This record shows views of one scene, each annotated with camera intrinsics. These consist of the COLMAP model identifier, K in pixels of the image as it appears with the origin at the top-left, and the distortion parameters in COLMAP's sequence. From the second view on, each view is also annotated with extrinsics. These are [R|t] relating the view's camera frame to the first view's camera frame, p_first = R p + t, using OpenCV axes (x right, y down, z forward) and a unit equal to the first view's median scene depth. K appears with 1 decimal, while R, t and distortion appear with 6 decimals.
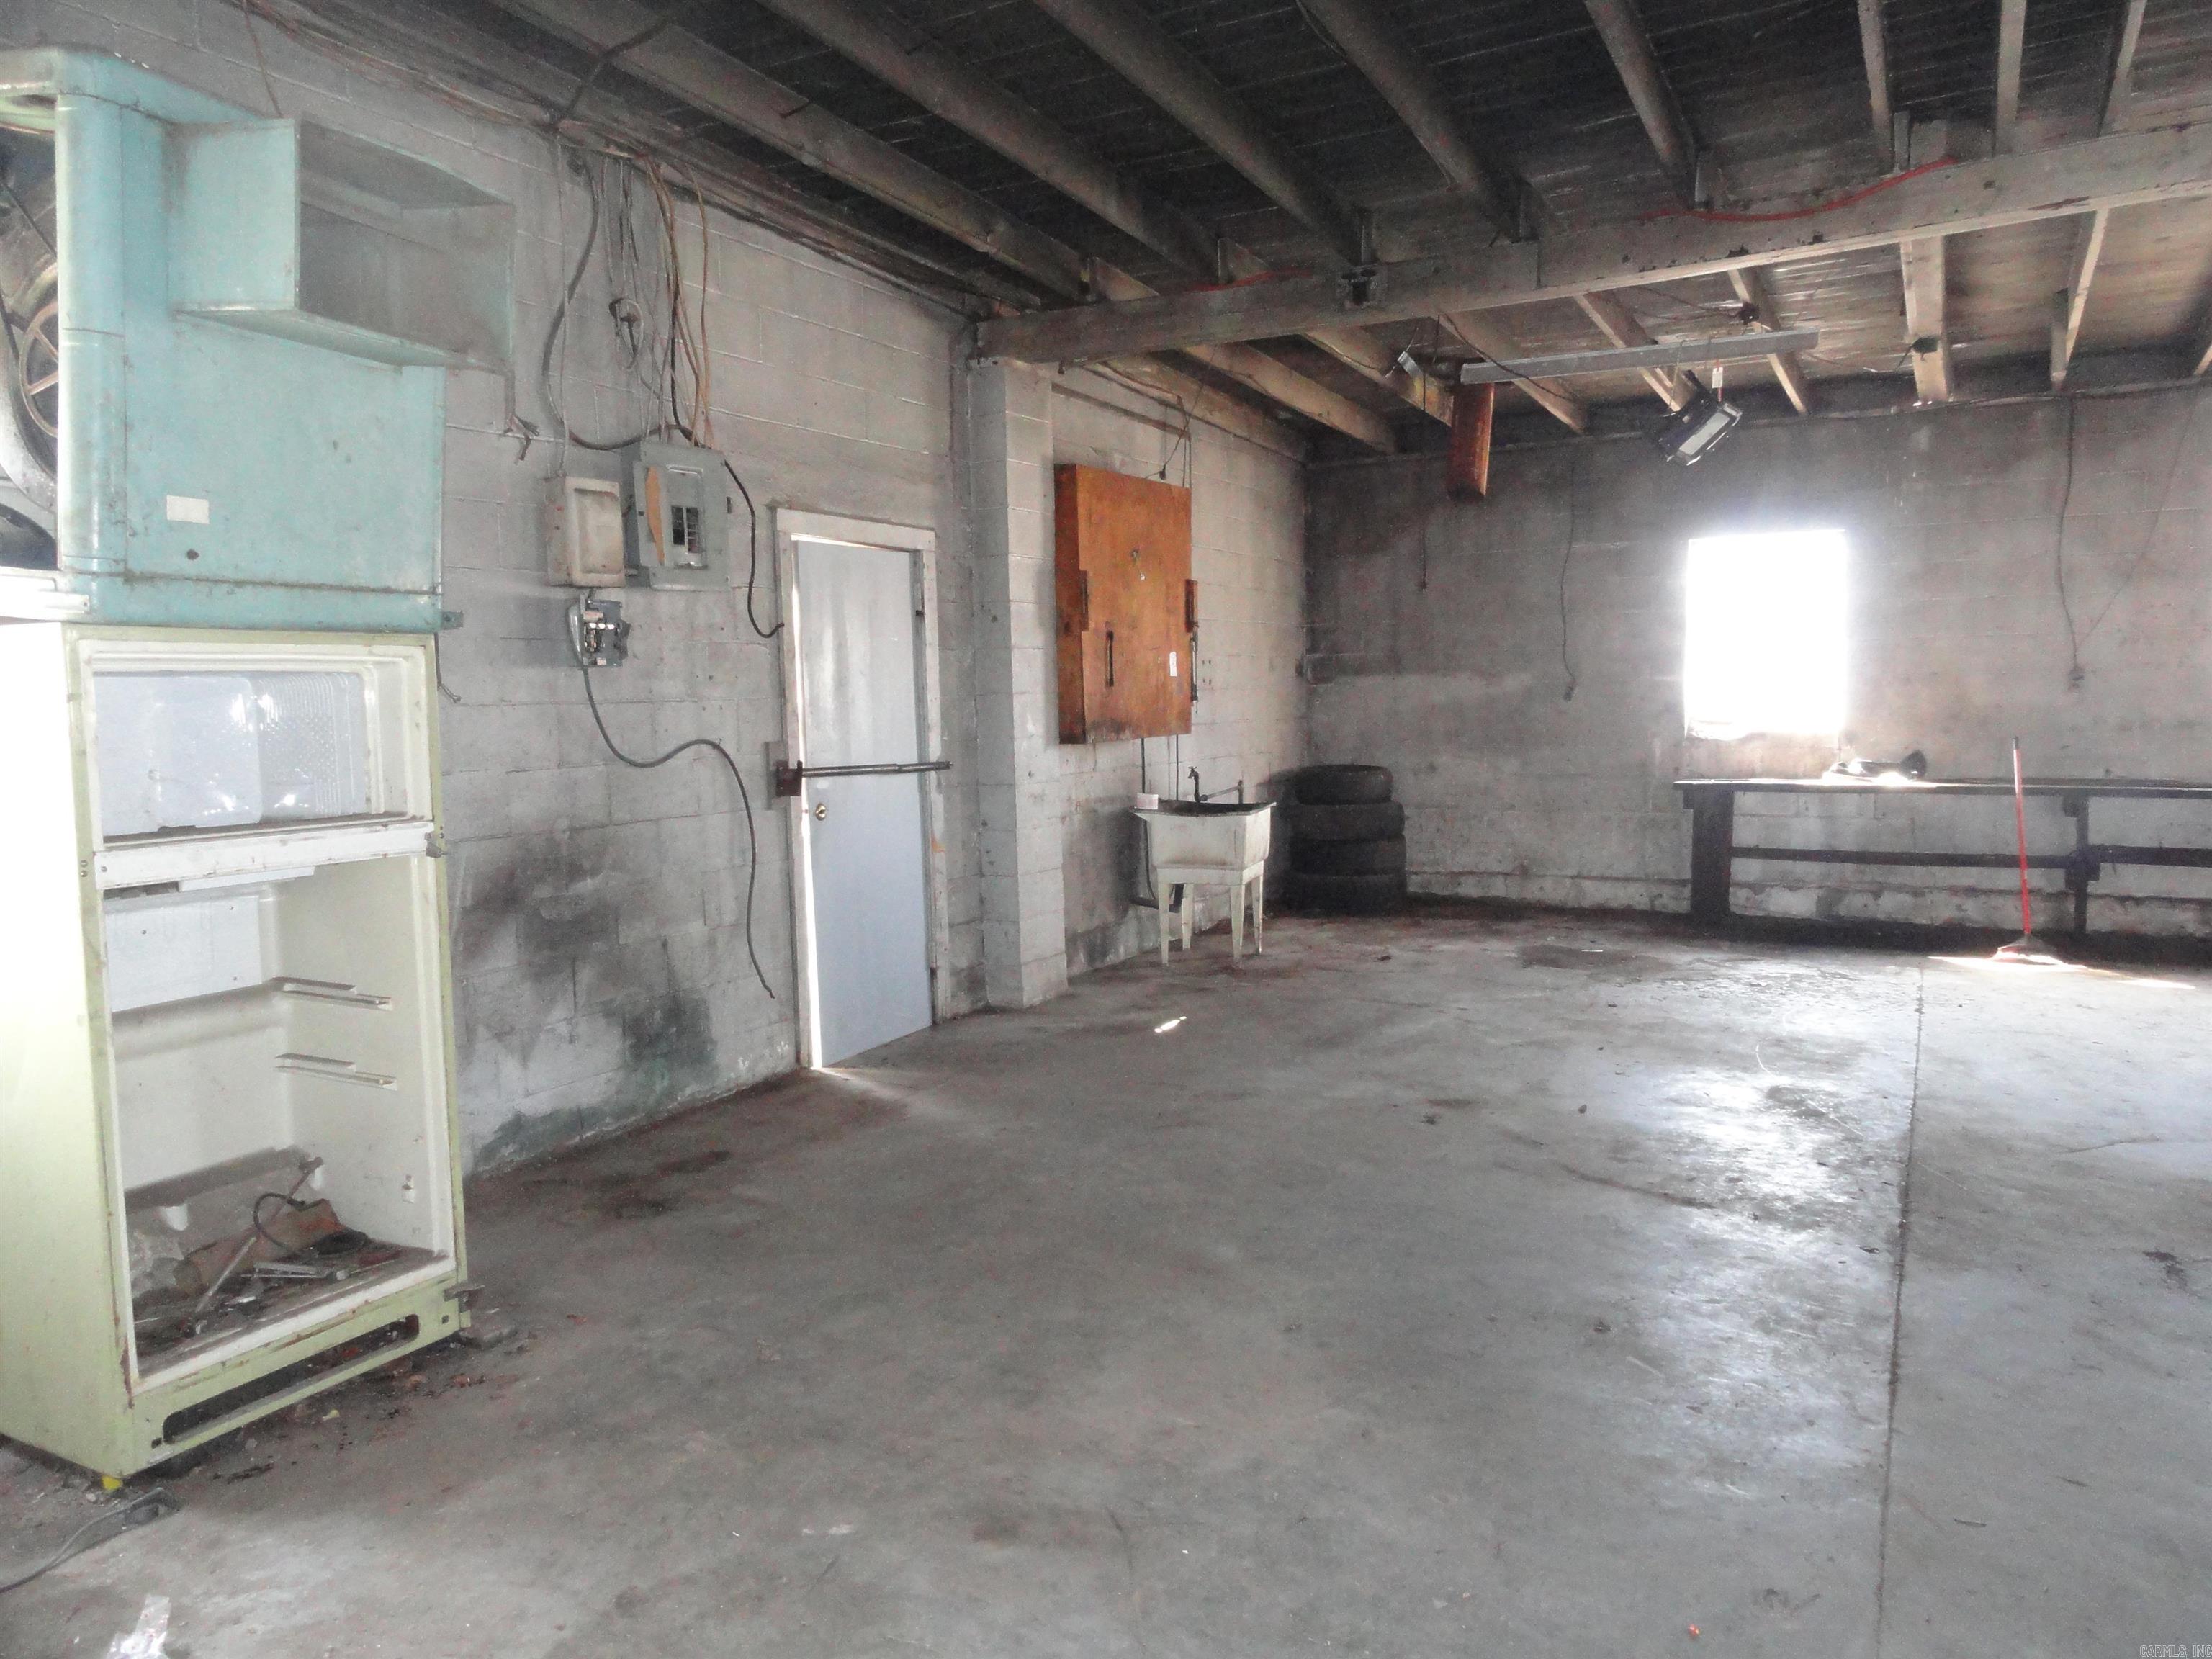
lens RADIAL K [[1543.3, 0, 1109.8], [0, 1543.3, 826.0], [0, 0, 1]] dist [-0.003261, 0.005969]
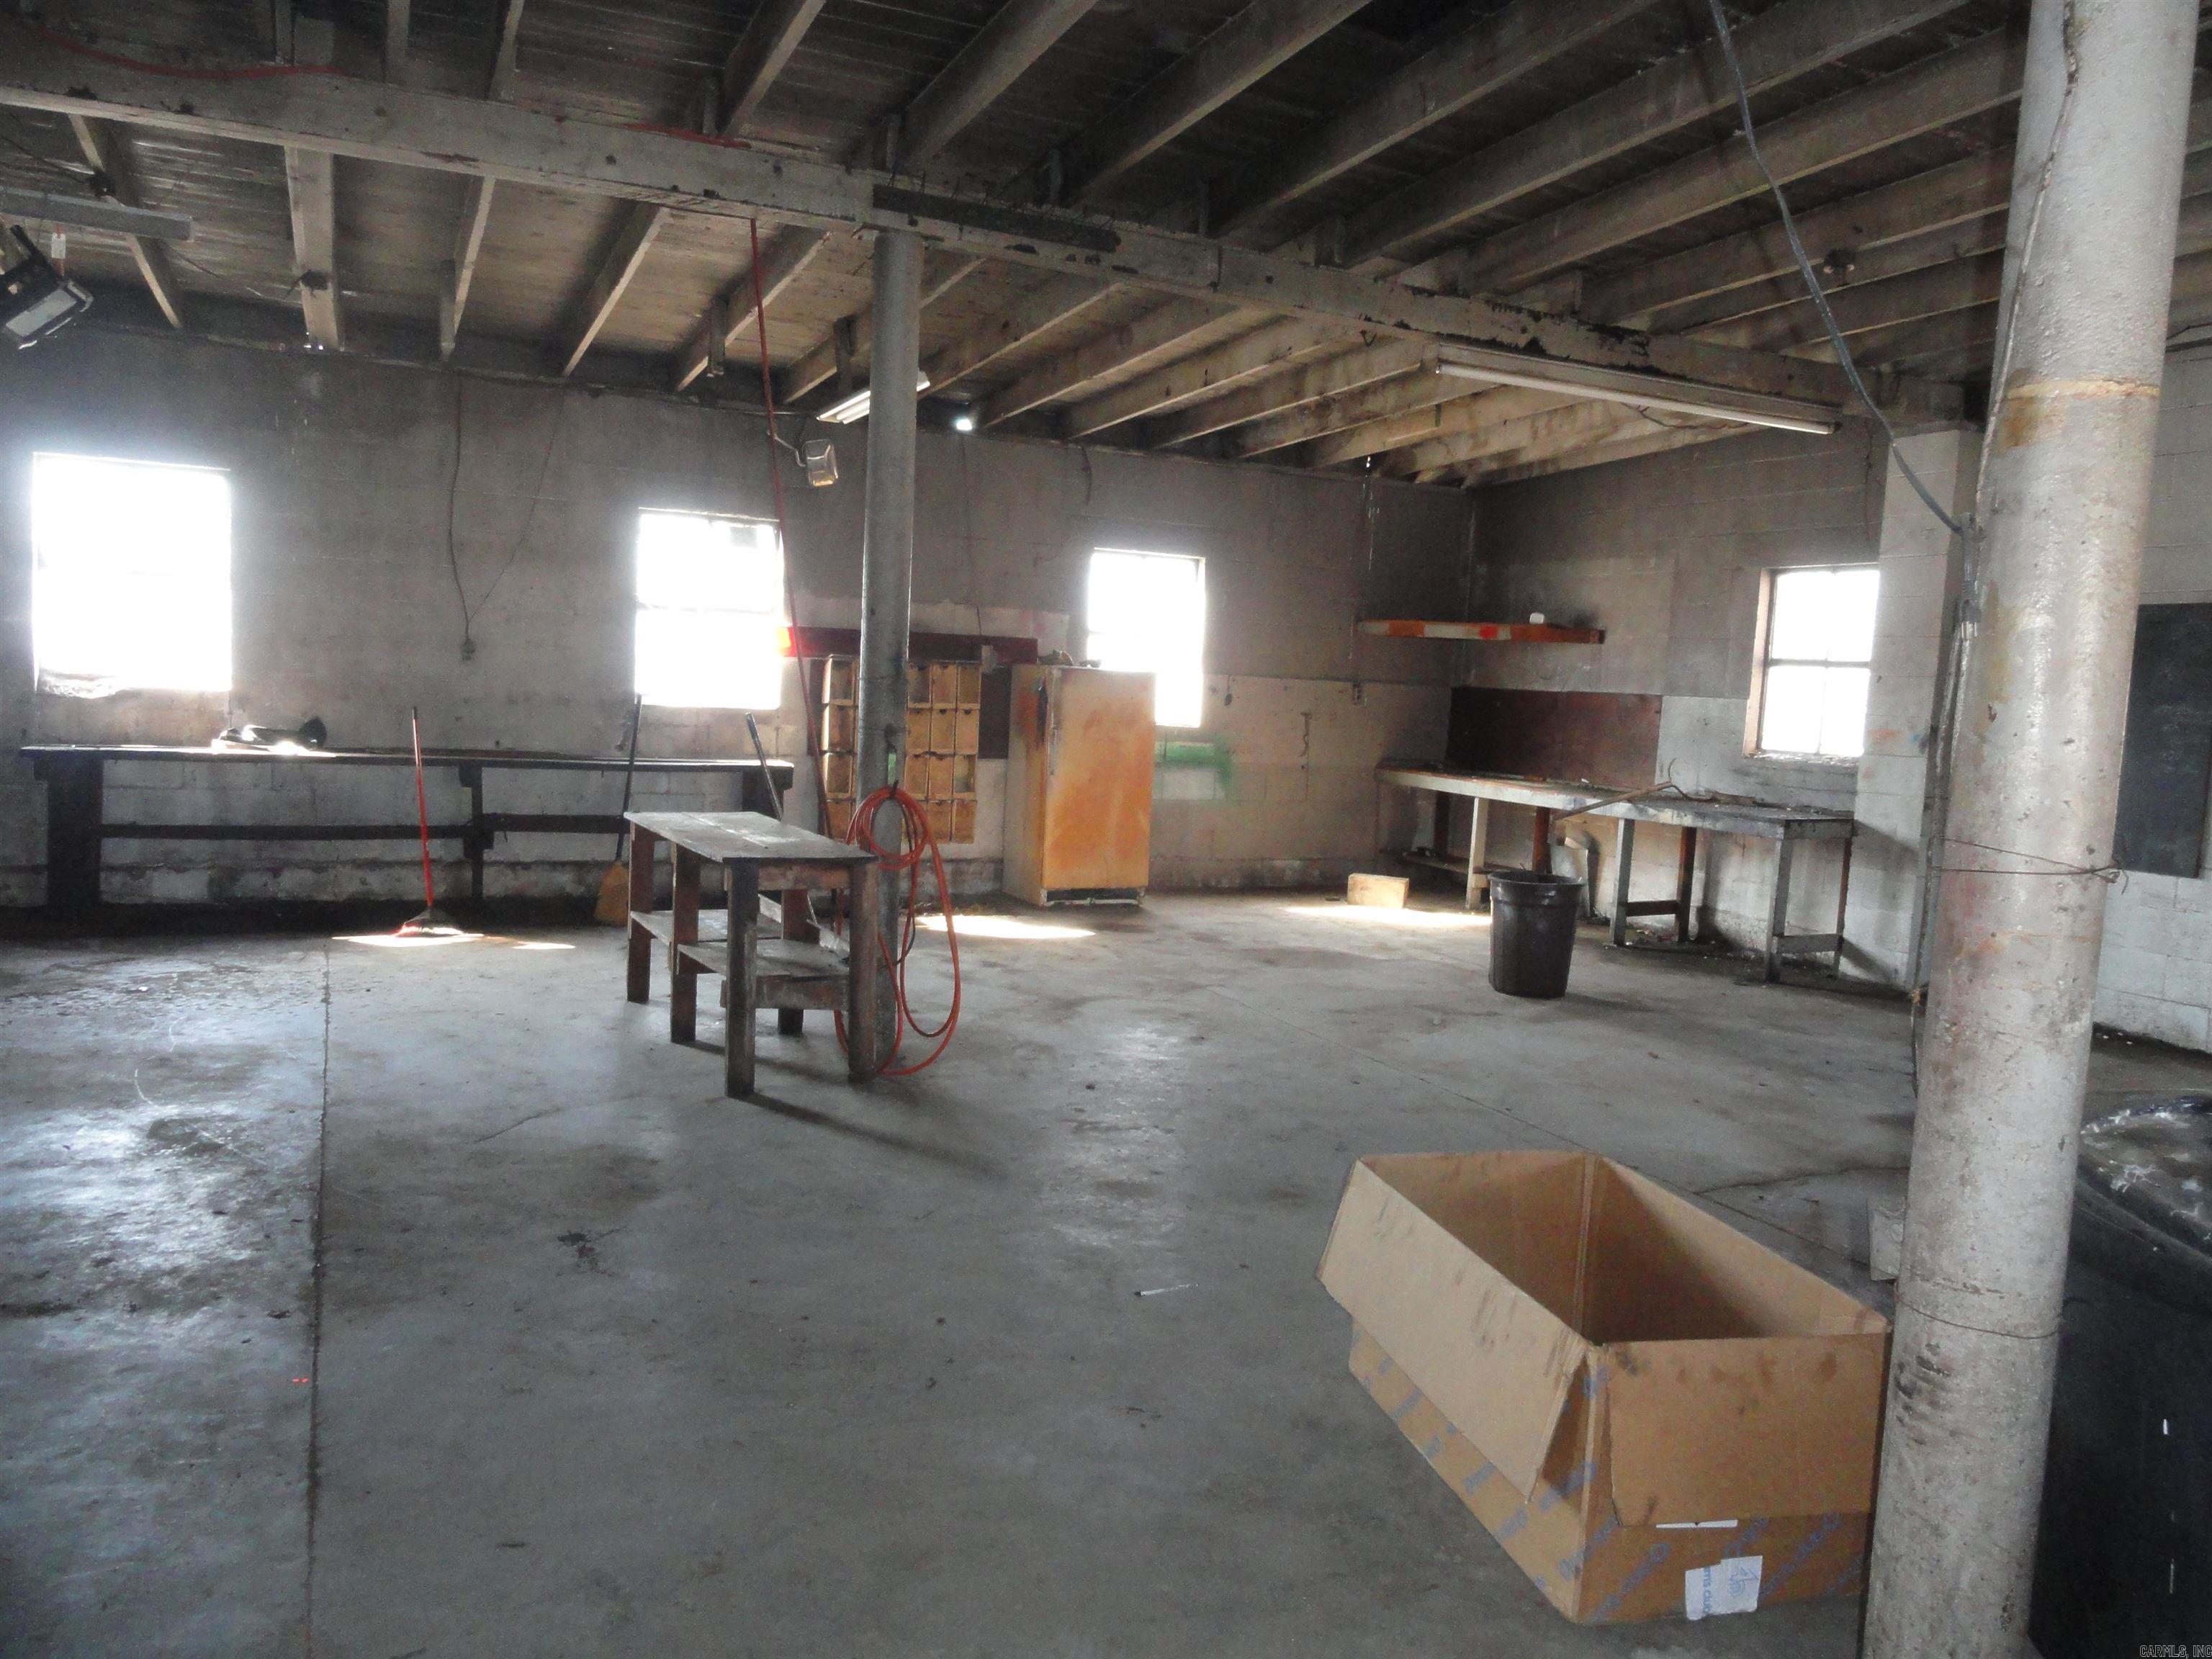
lens RADIAL K [[1543.3, 0, 1091.3], [0, 1543.3, 830.3], [0, 0, 1]] dist [-0.003261, 0.005969]
pose [[0.582677, -0.030768, 0.812121, 0.038977], [0.007281, 0.999441, 0.032641, -0.008788], [-0.812671, -0.013106, 0.582575, 0.079185]]
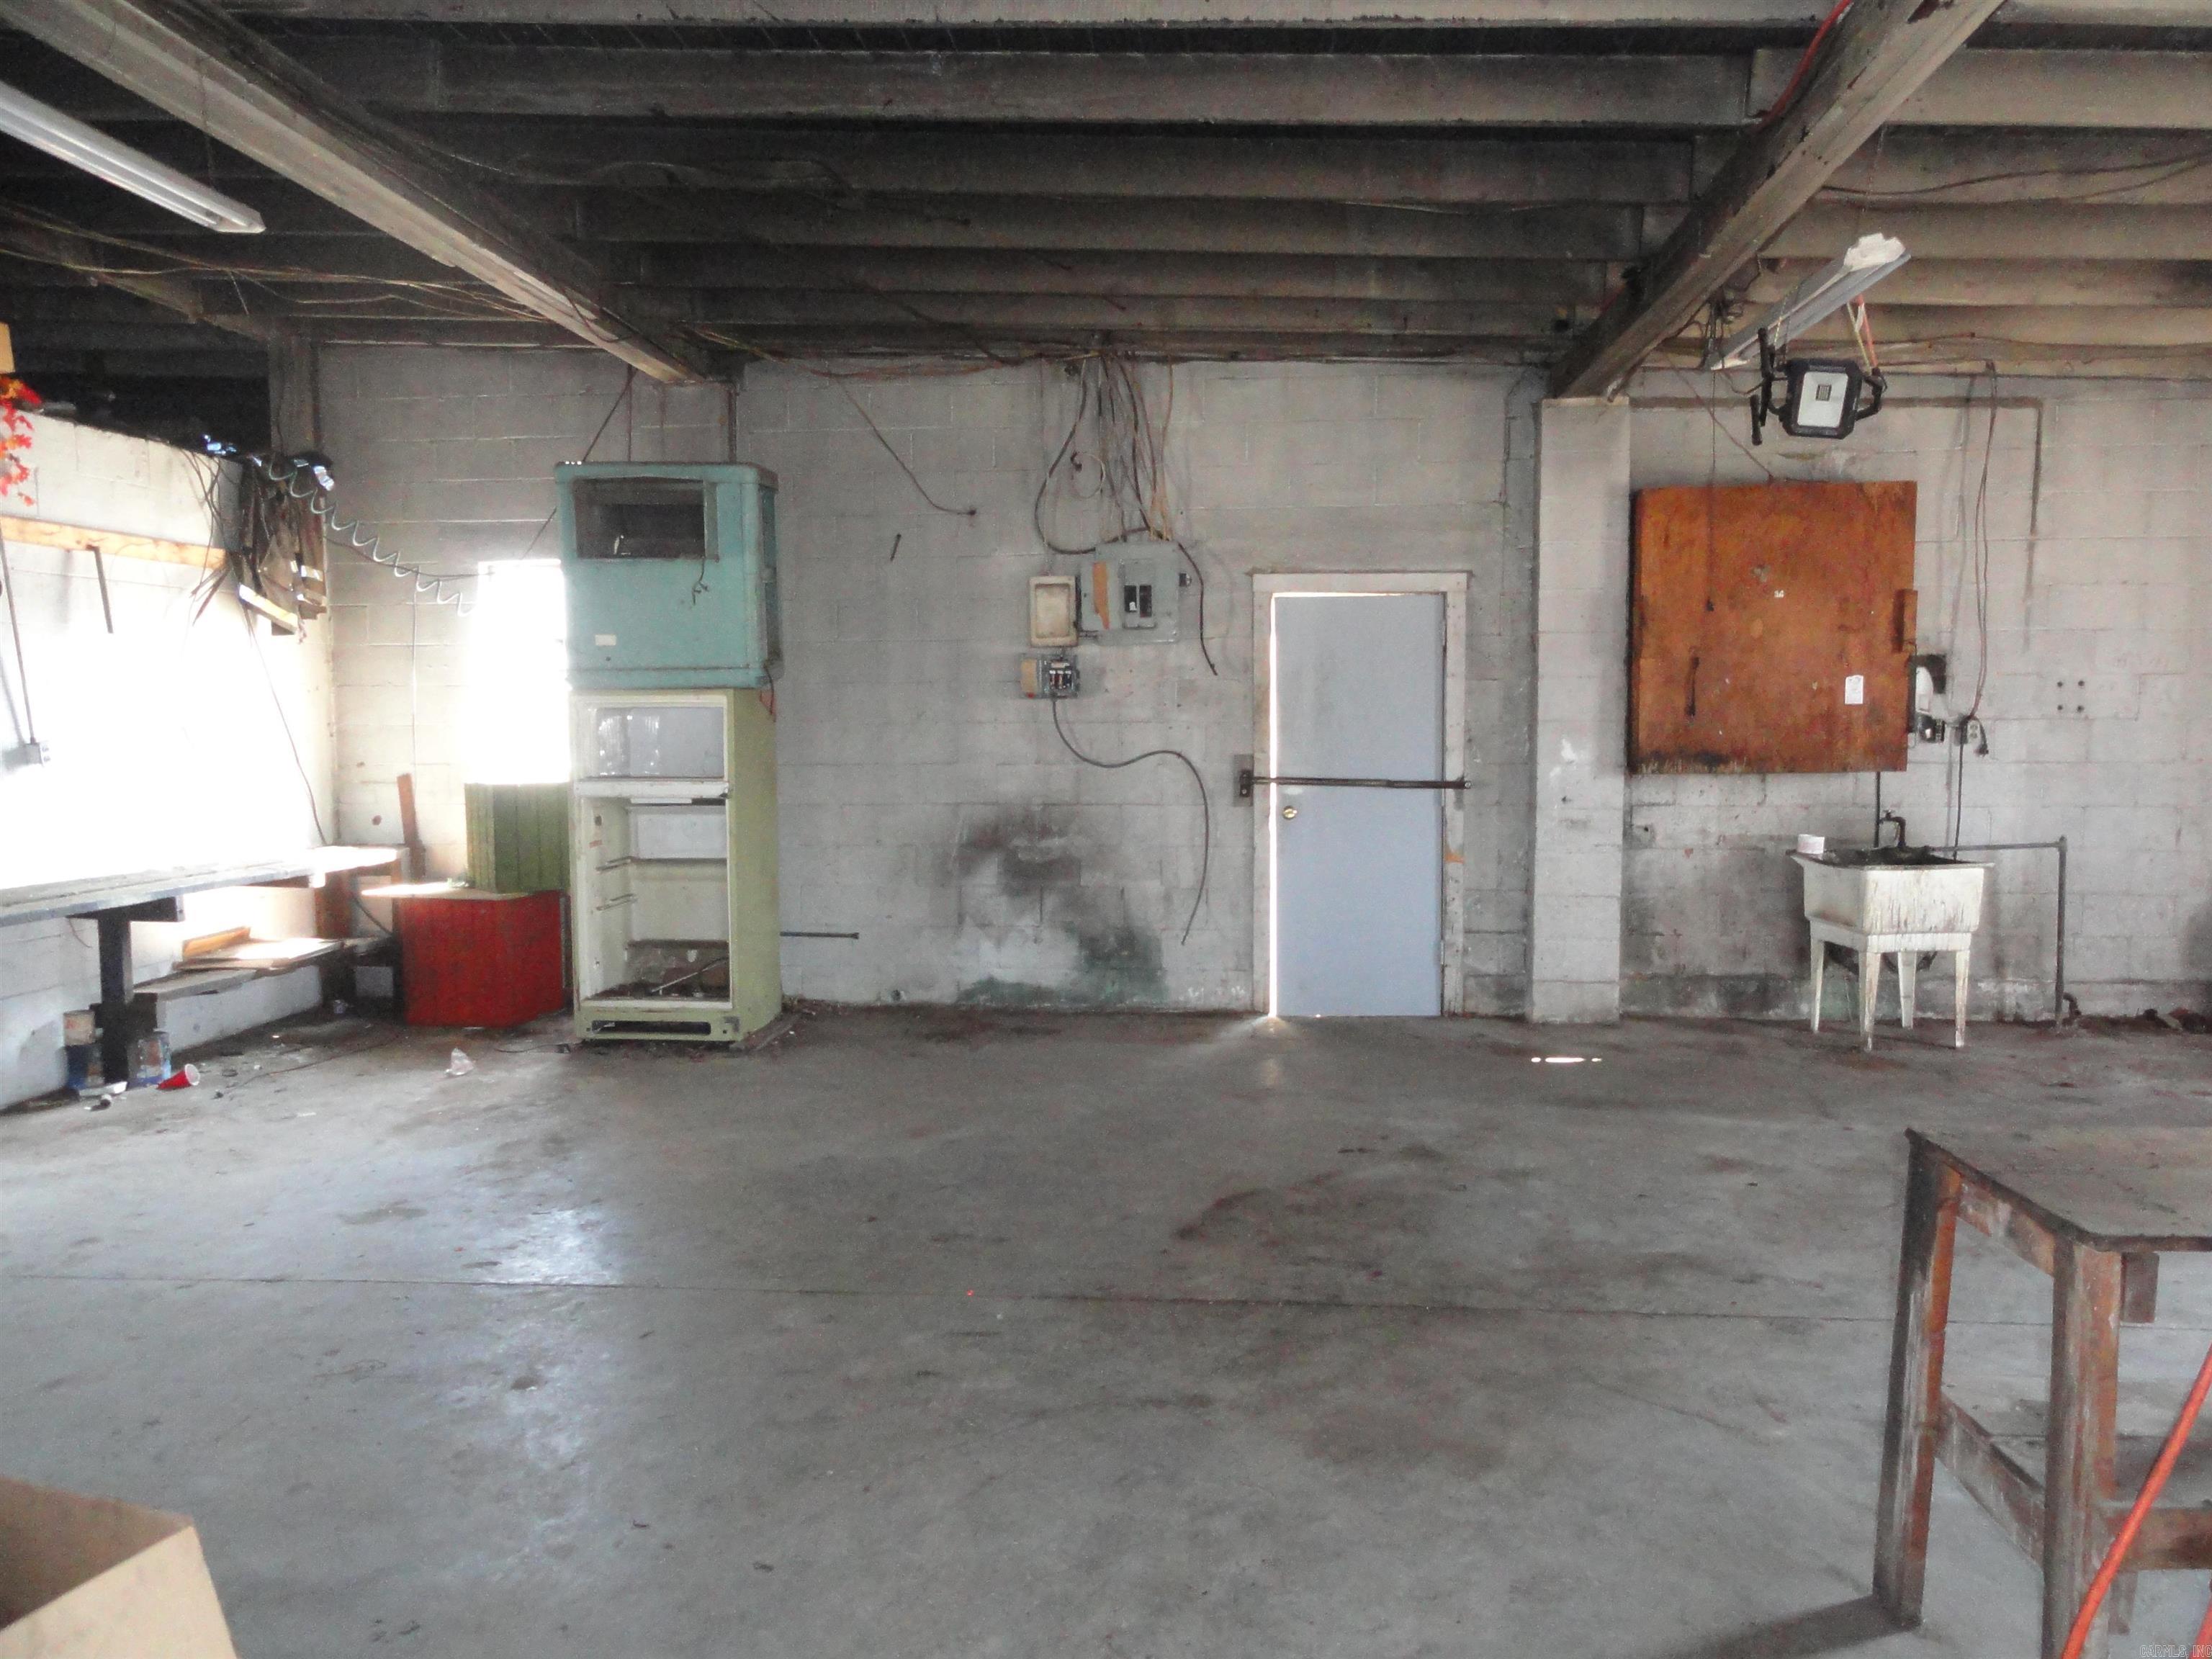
lens RADIAL K [[1543.3, 0, 1099.3], [0, 1543.3, 827.5], [0, 0, 1]] dist [-0.003261, 0.005969]
pose [[0.394082, 0.084565, -0.915176, 1.021594], [-0.083434, 0.994938, 0.056008, -0.061982], [0.915280, 0.054285, 0.399143, 0.413436]]
